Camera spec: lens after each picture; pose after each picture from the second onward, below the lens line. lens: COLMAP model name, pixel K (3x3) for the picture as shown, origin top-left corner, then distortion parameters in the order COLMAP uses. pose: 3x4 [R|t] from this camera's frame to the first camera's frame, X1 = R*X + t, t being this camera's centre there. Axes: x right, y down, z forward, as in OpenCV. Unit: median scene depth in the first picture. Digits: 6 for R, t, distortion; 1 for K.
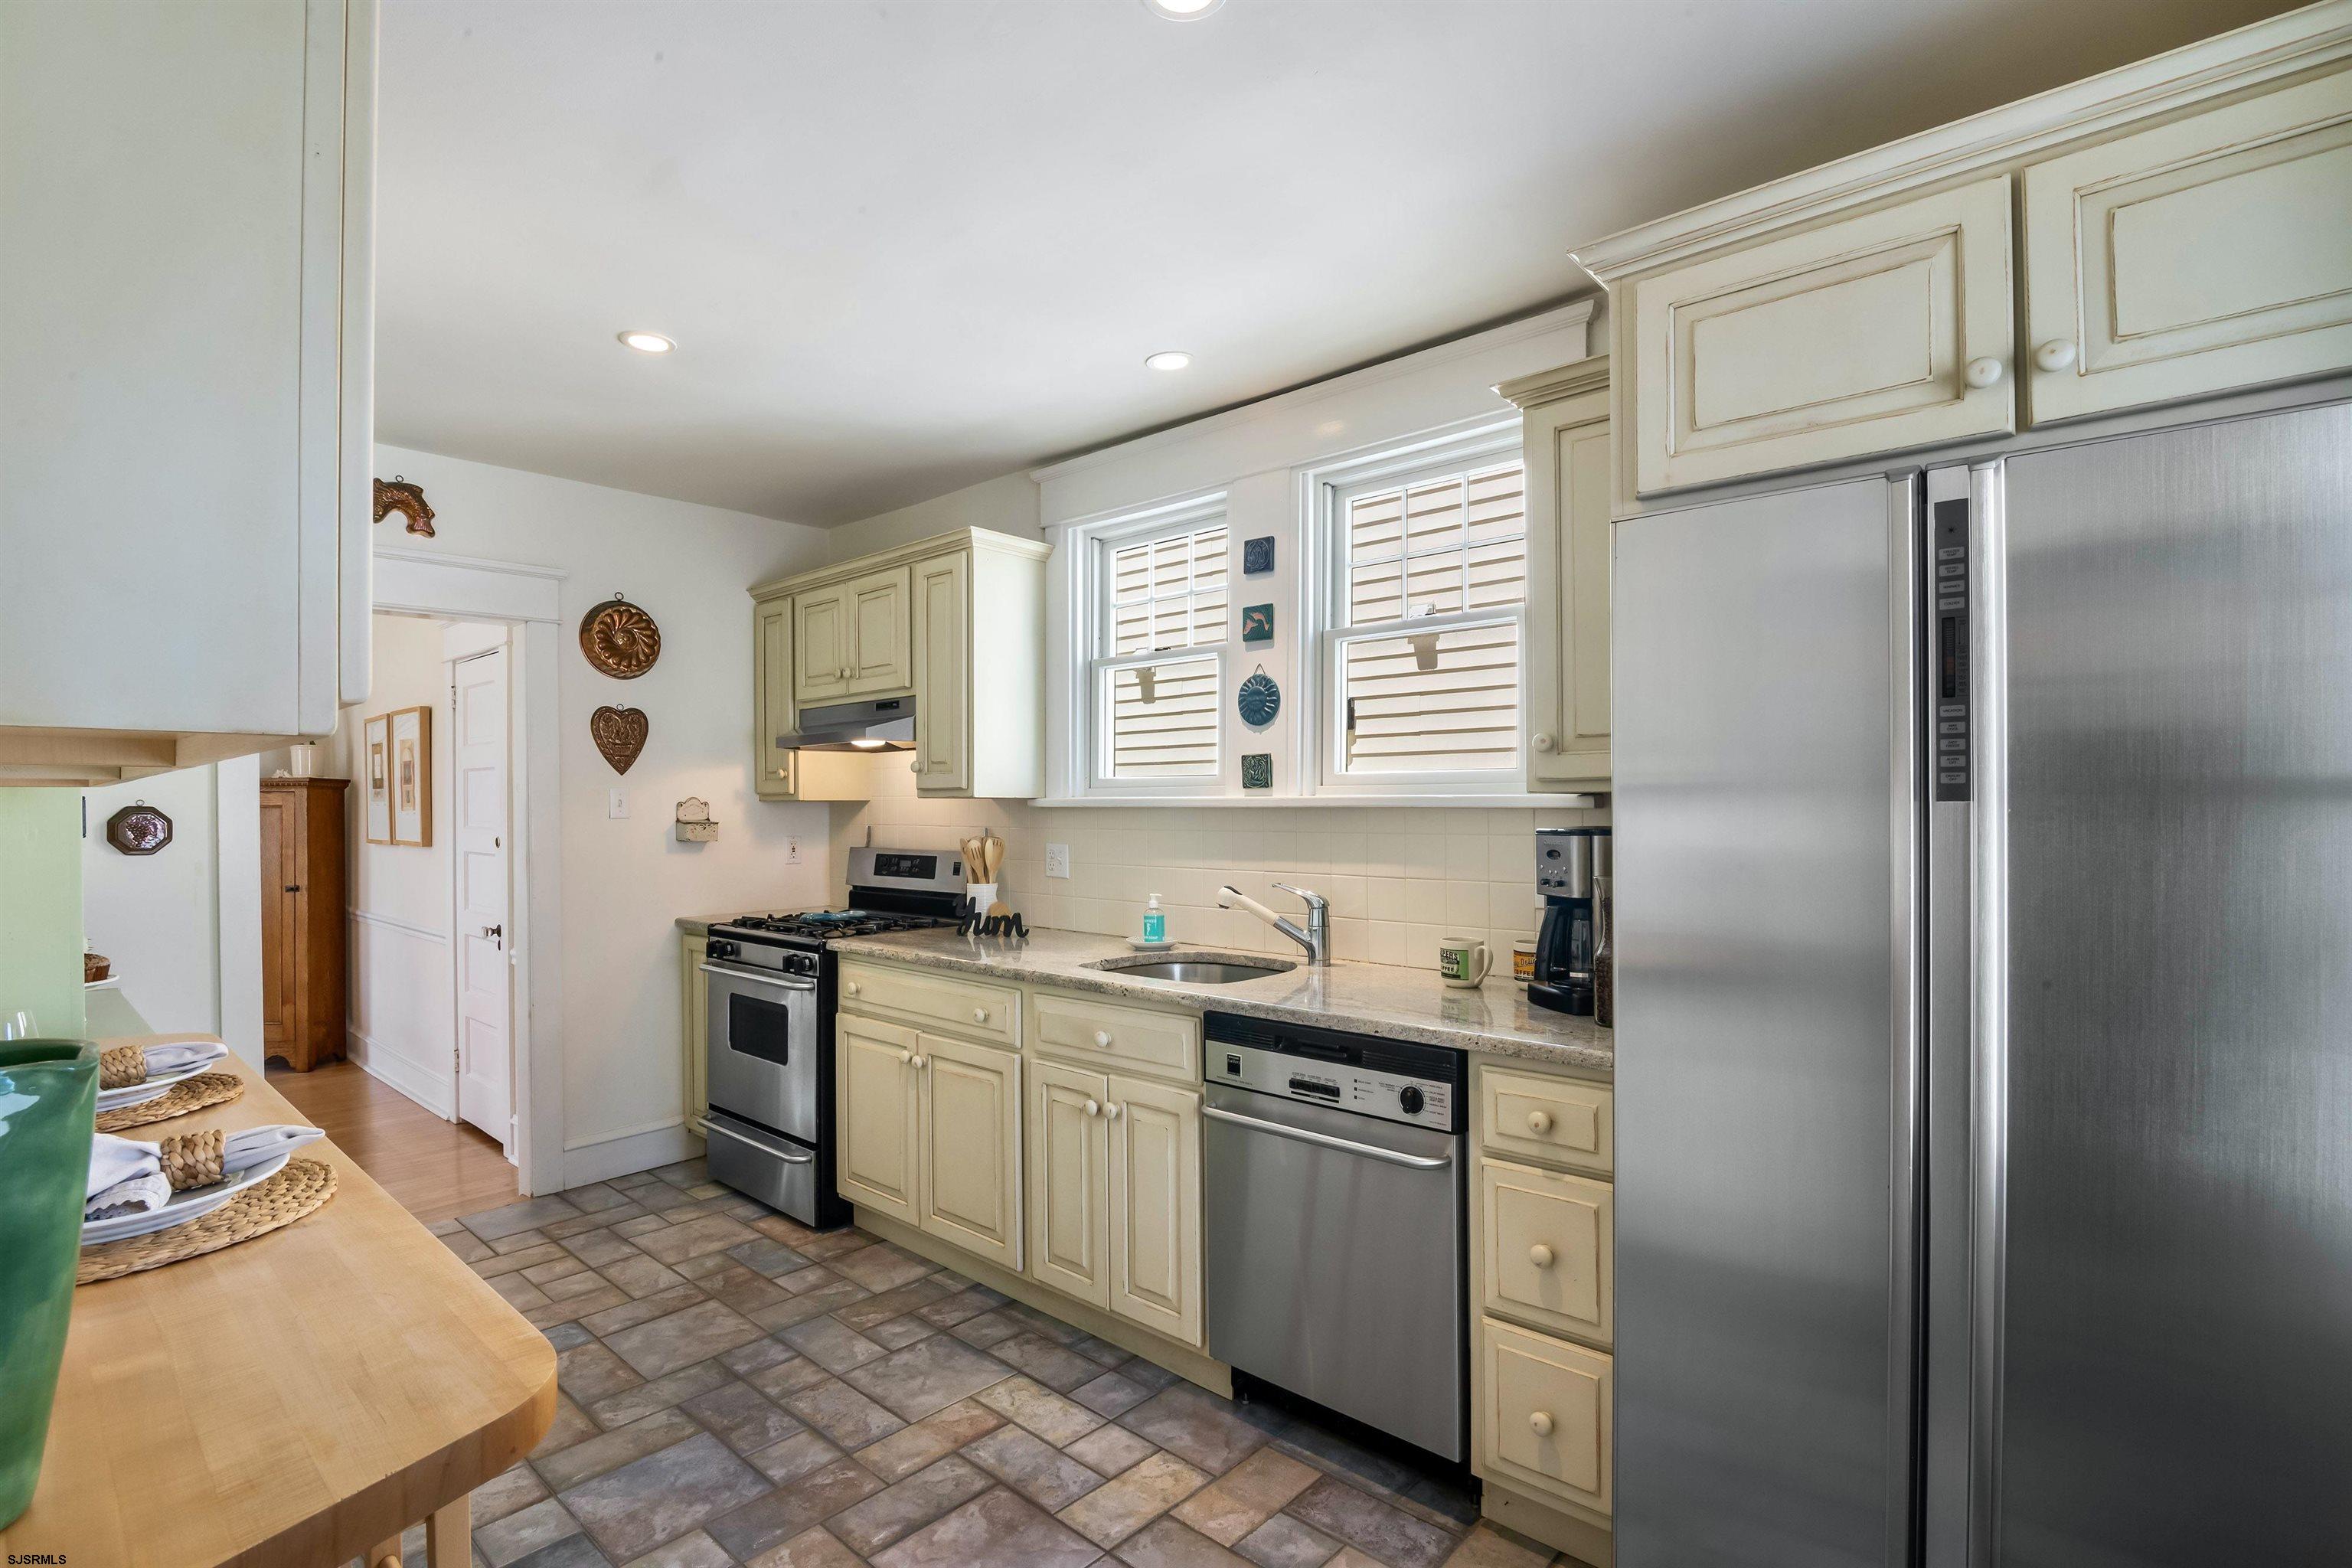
lens RADIAL K [[1111.4, 0, 1189.9], [0, 1111.4, 795.7], [0, 0, 1]] dist [-0.011242, -0.000964]
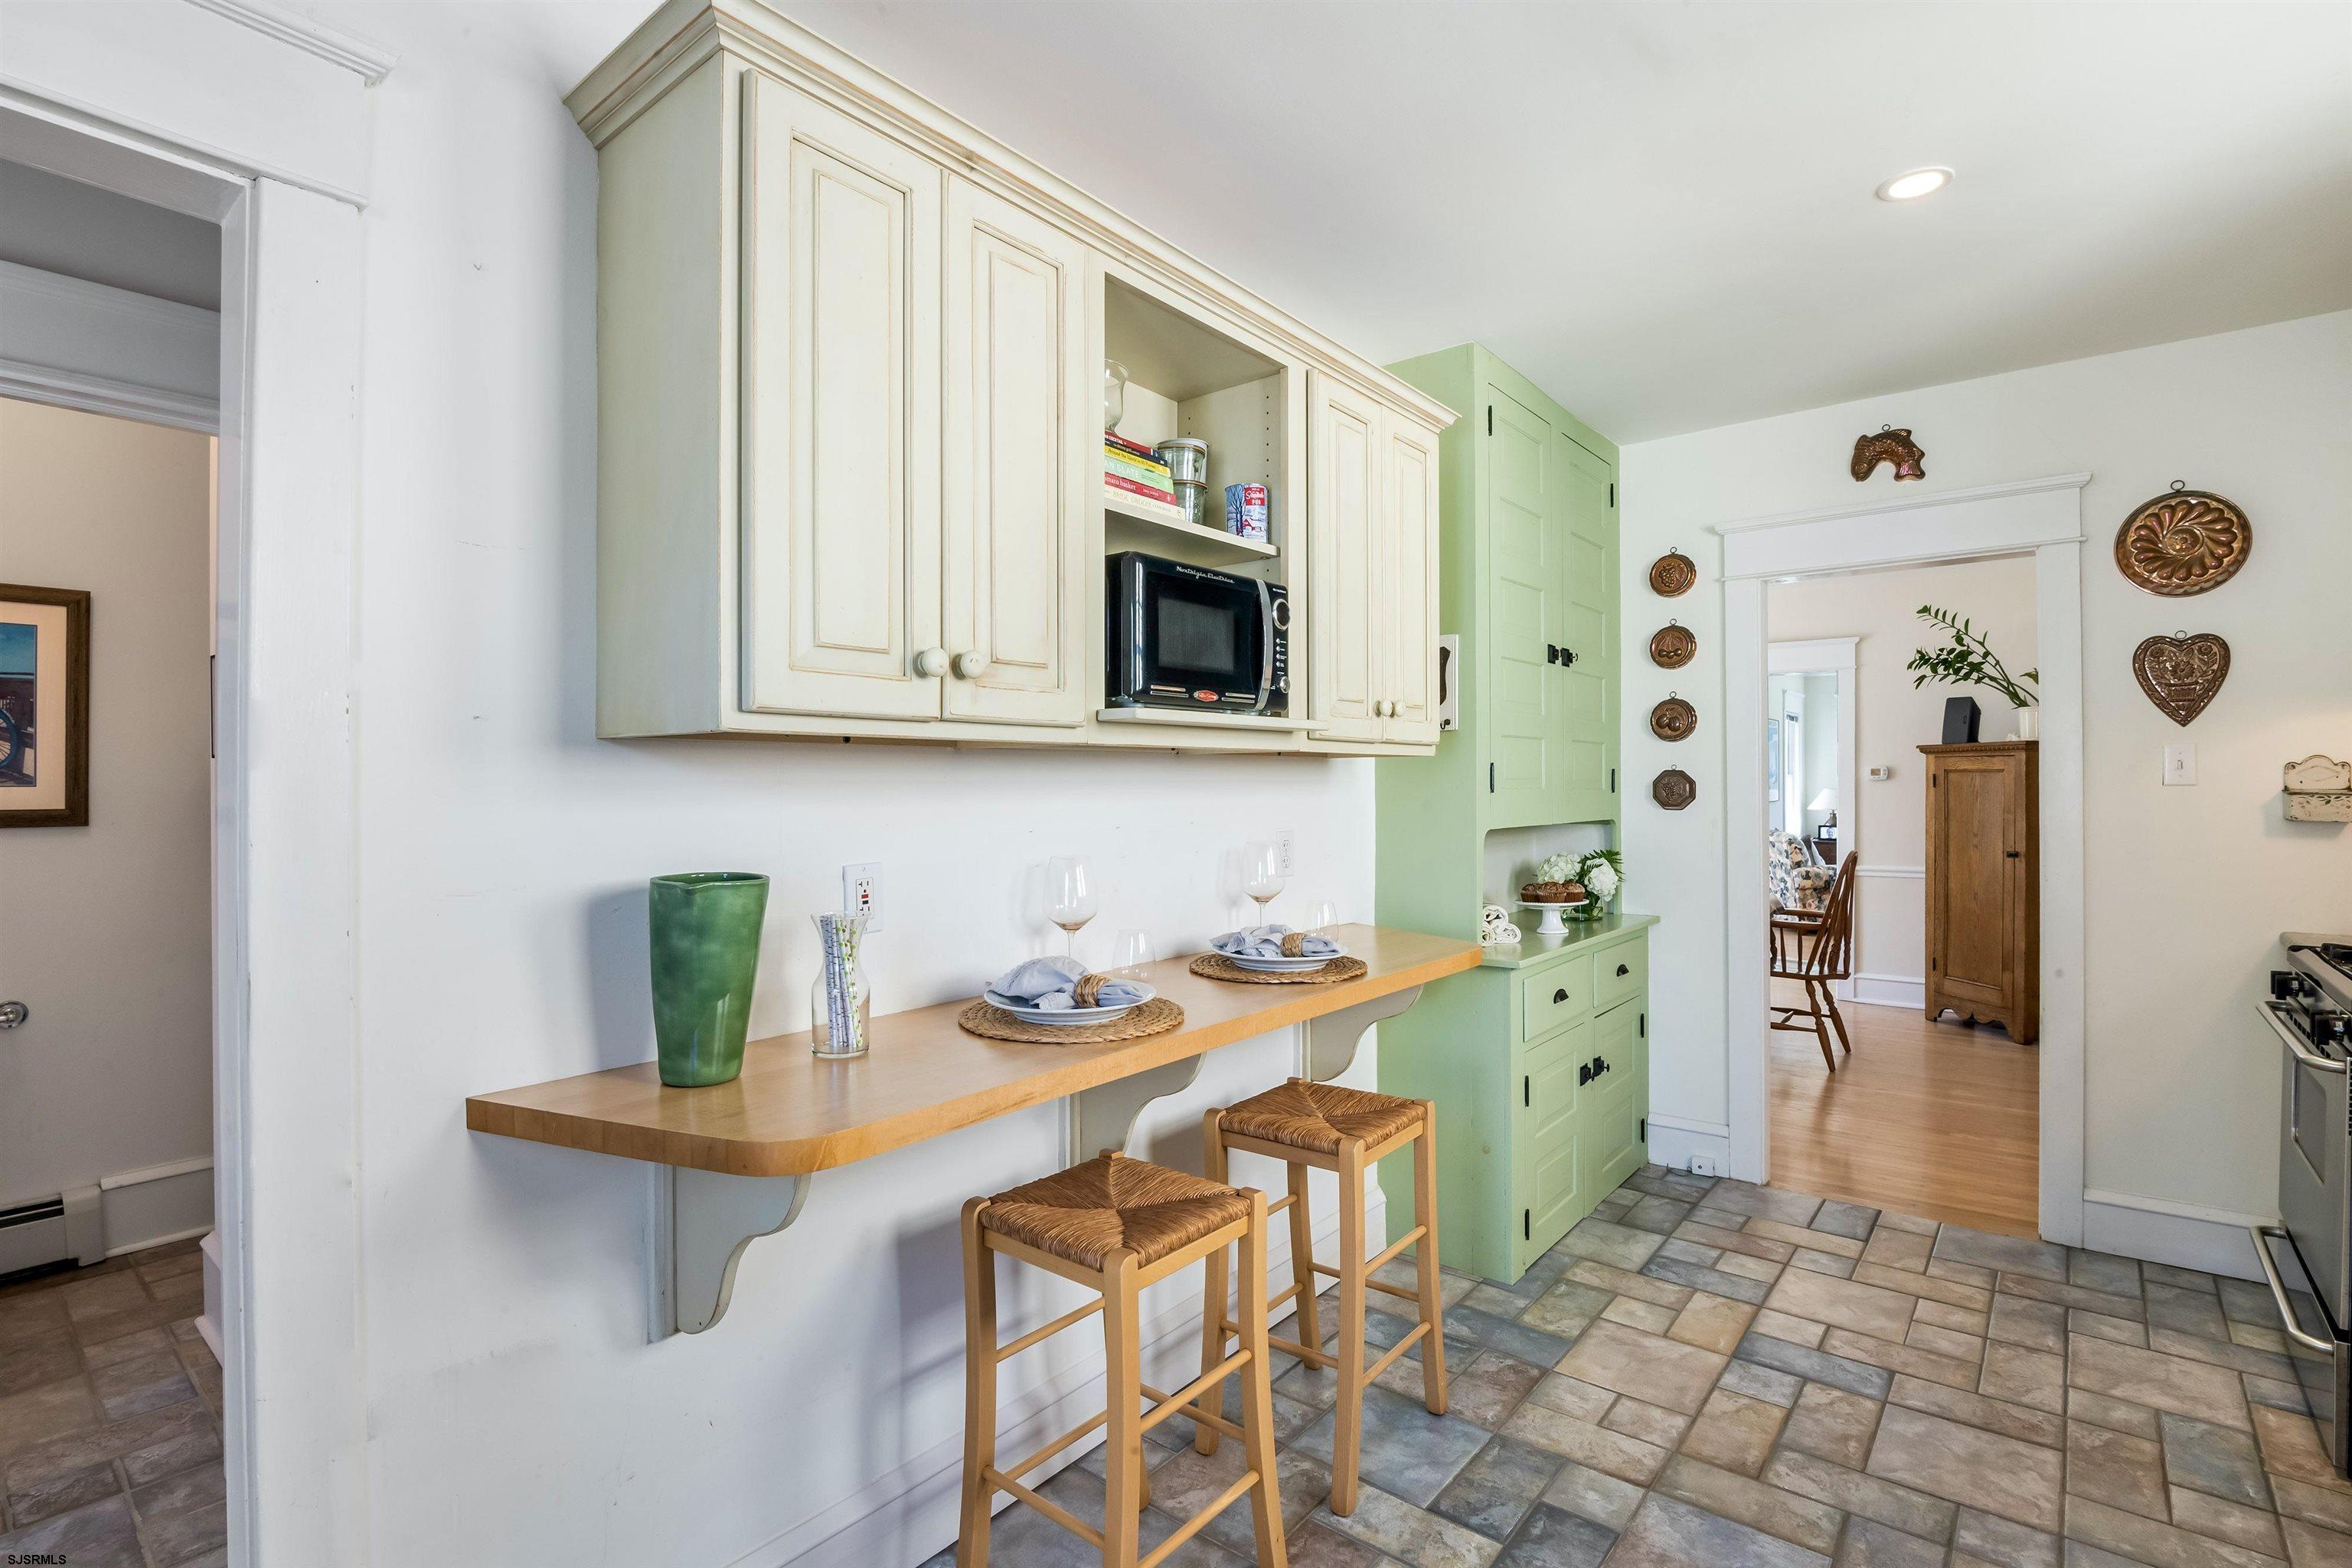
lens RADIAL K [[1111.4, 0, 1169.3], [0, 1111.4, 780.6], [0, 0, 1]] dist [-0.011242, -0.000964]
pose [[0.042462, 0.007346, -0.999071, 0.229626], [0.010859, 0.999911, 0.007813, 0.004719], [0.999039, -0.011180, 0.042379, 0.352571]]
